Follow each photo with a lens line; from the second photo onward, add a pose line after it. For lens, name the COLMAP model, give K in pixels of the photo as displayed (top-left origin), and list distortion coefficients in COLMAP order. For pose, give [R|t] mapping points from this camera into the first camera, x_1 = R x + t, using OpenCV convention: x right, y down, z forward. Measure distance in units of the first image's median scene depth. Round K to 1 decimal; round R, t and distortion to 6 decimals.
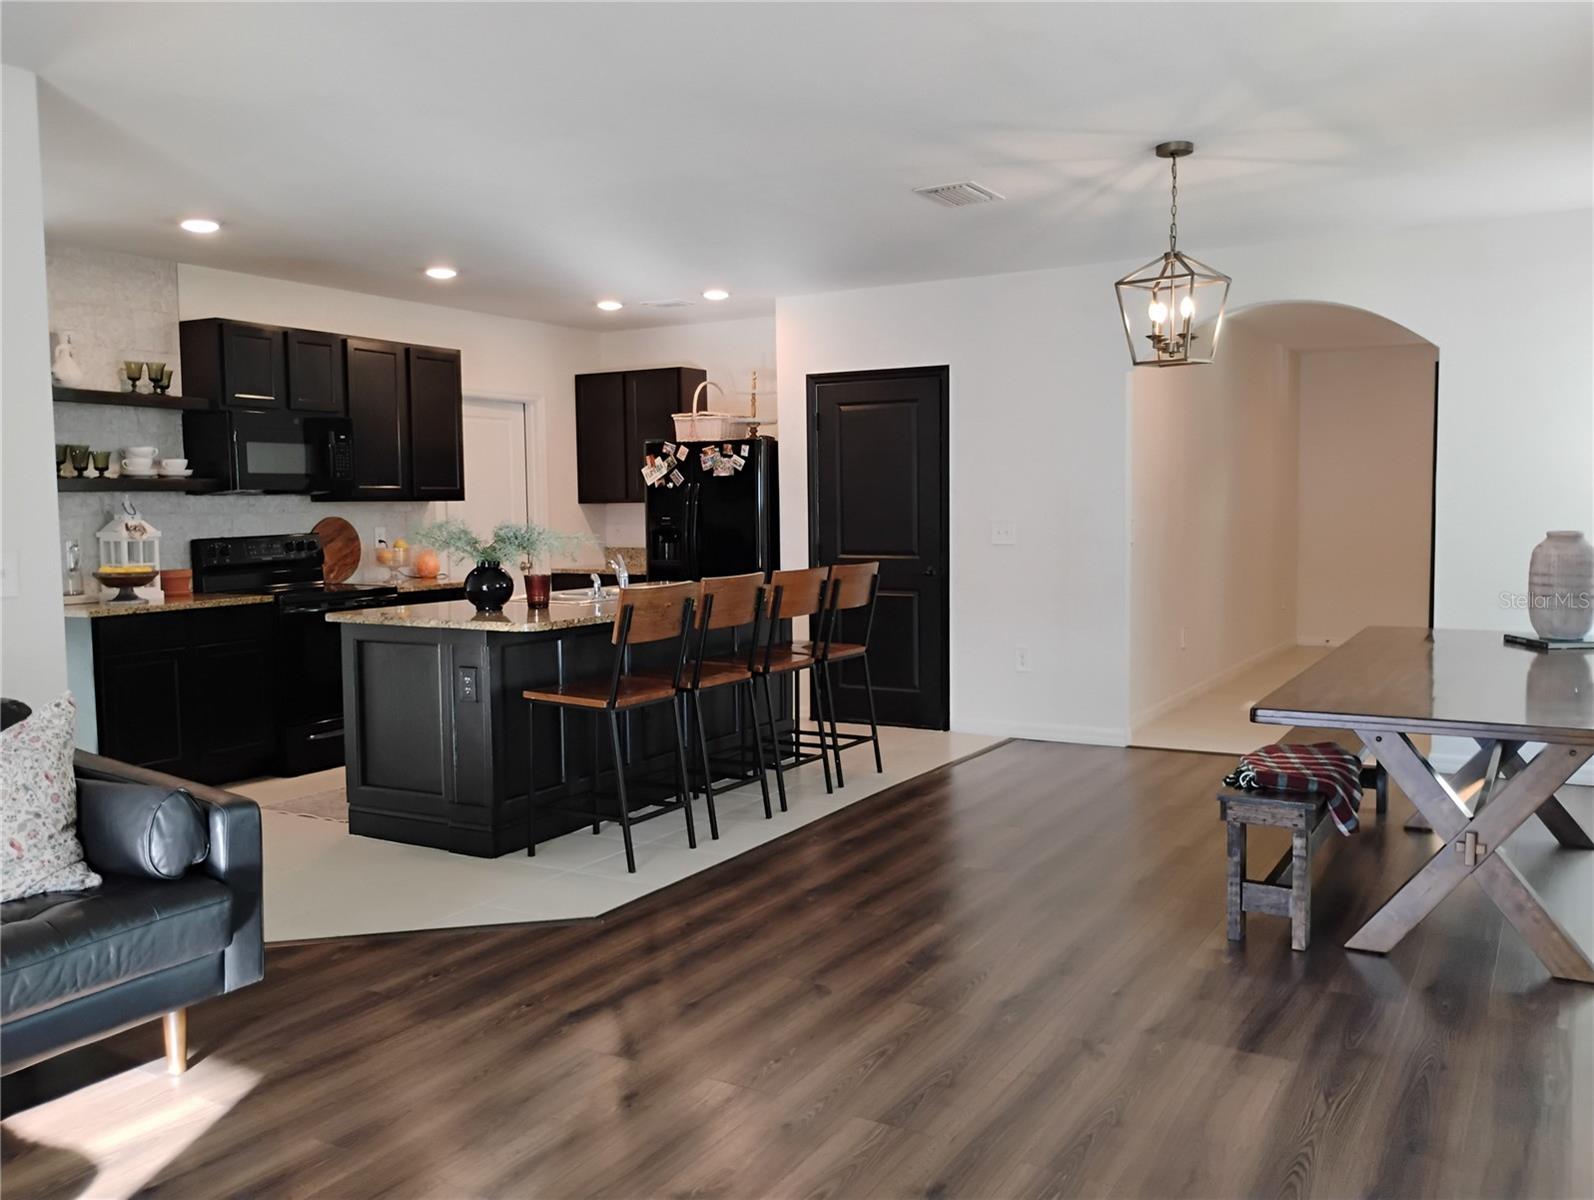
lens RADIAL K [[1326.6, 0, 797.3], [0, 1326.6, 592.4], [0, 0, 1]] dist [0.071574, -0.107942]
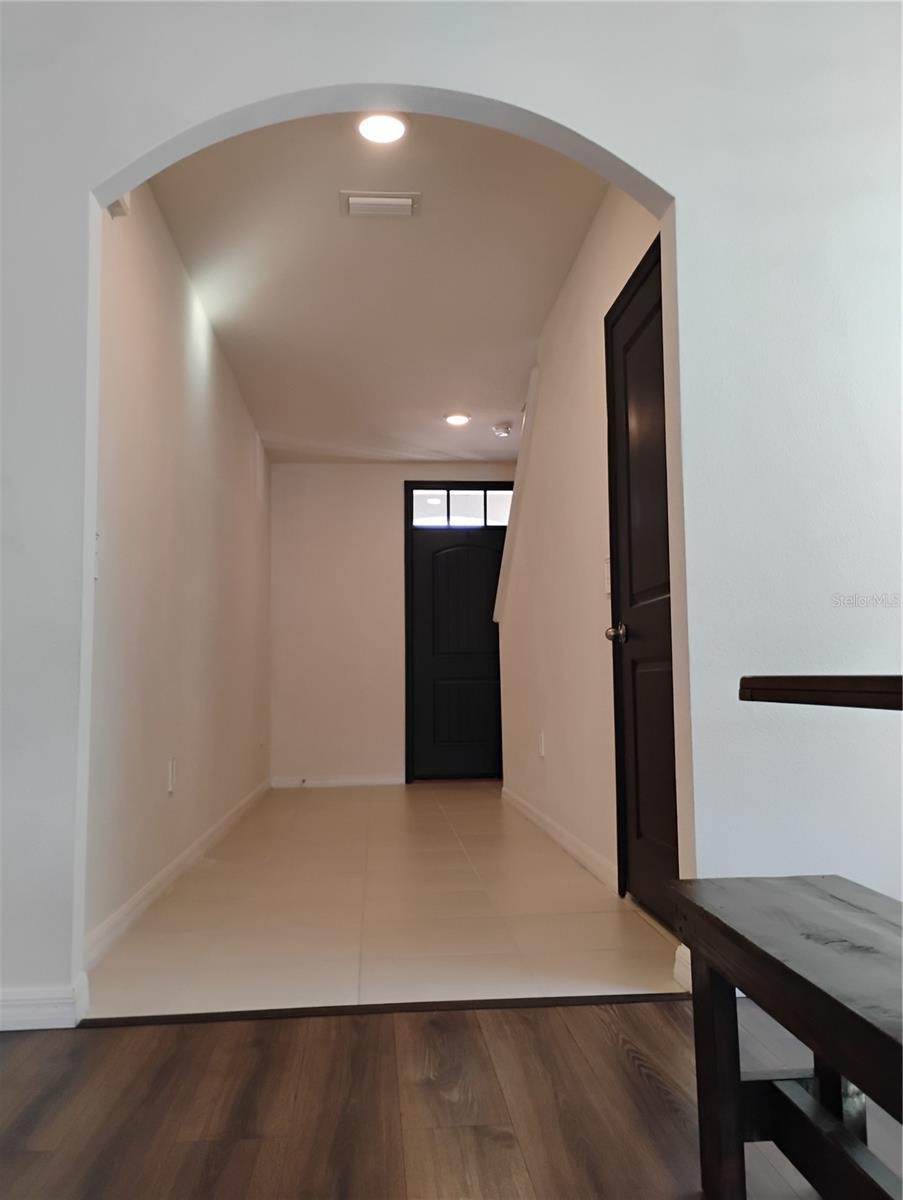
lens RADIAL K [[998.7, 0, 451.5], [0, 998.7, 600.0], [0, 0, 1]] dist [0.071574, -0.107942]
pose [[0.818392, 0.052985, 0.572212, 0.172842], [0.040582, 0.987926, -0.149520, 0.040521], [-0.573225, 0.145588, 0.806360, 0.746850]]
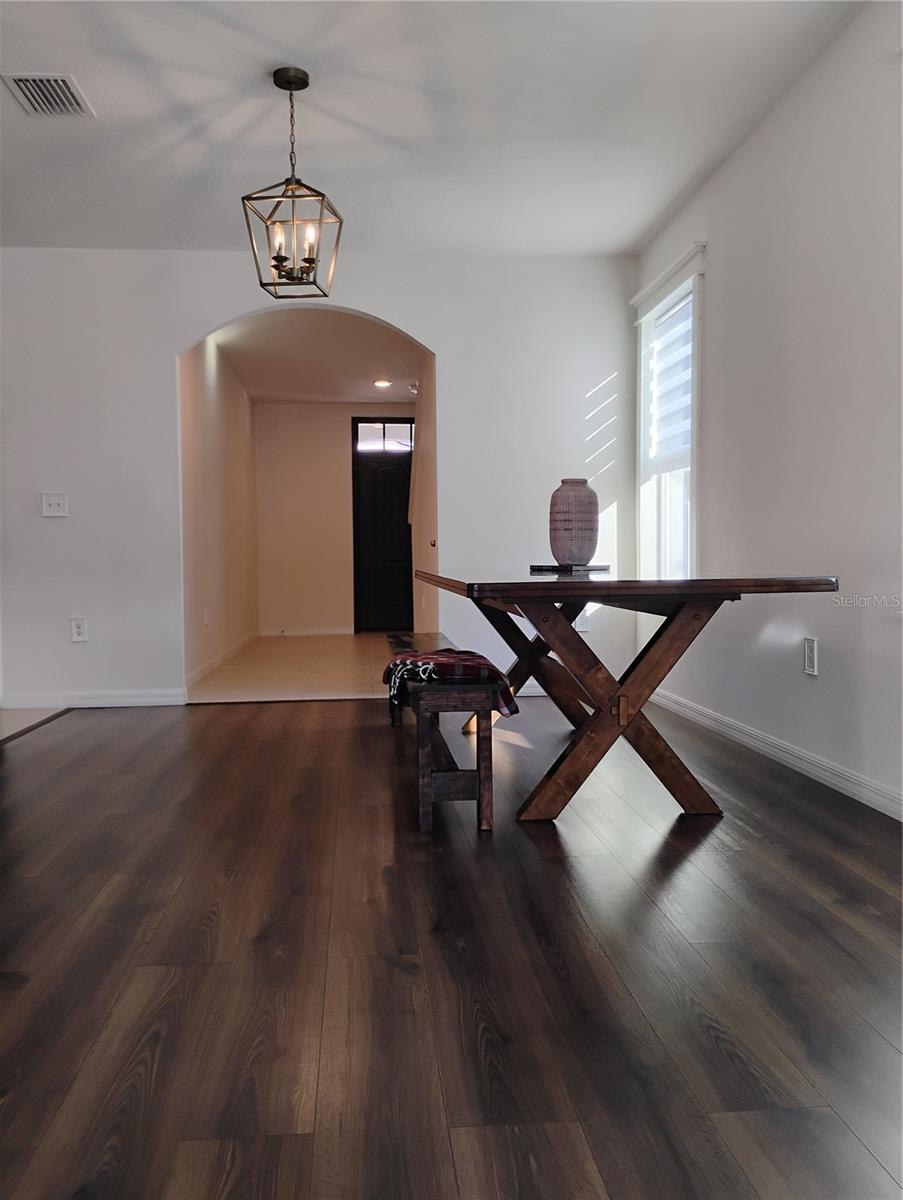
lens RADIAL K [[1007.2, 0, 450.5], [0, 1007.2, 607.2], [0, 0, 1]] dist [0.057343, -0.088180]
pose [[0.812367, -0.021484, 0.582751, -0.061619], [0.038802, 0.999098, -0.017257, 0.069152], [-0.581854, 0.036631, 0.812468, 0.242074]]
